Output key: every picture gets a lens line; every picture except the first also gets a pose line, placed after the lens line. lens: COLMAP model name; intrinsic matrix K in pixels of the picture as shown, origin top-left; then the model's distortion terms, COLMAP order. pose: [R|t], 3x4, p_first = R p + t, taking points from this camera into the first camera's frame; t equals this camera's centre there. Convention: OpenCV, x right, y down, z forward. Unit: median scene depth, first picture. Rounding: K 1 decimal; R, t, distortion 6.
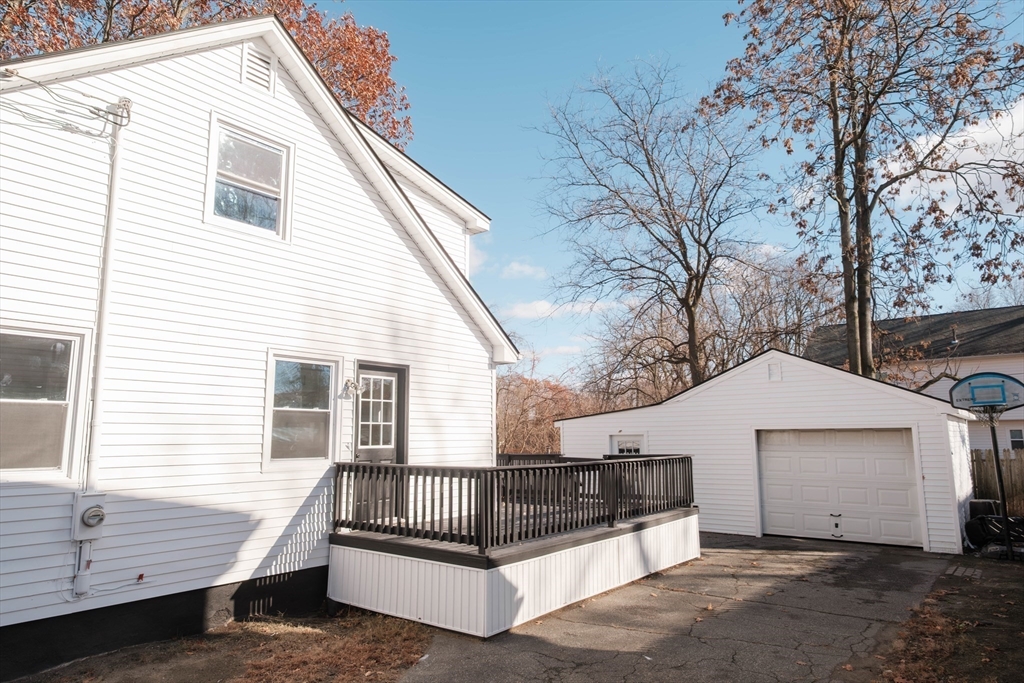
lens RADIAL K [[635.2, 0, 508.3], [0, 635.2, 345.9], [0, 0, 1]] dist [-0.000354, -0.004430]
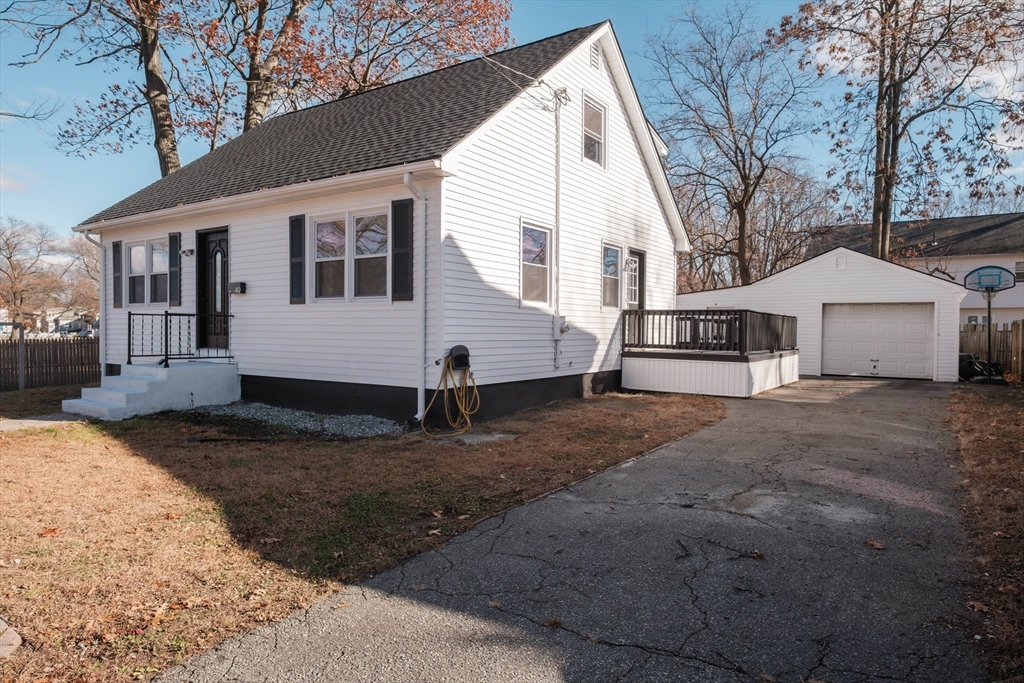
lens RADIAL K [[635.2, 0, 510.3], [0, 635.2, 346.3], [0, 0, 1]] dist [-0.000354, -0.004430]
pose [[0.997299, 0.014937, 0.071909, -0.378857], [-0.027023, 0.985045, 0.170167, 0.002149], [-0.068292, -0.171650, 0.982788, -0.342573]]
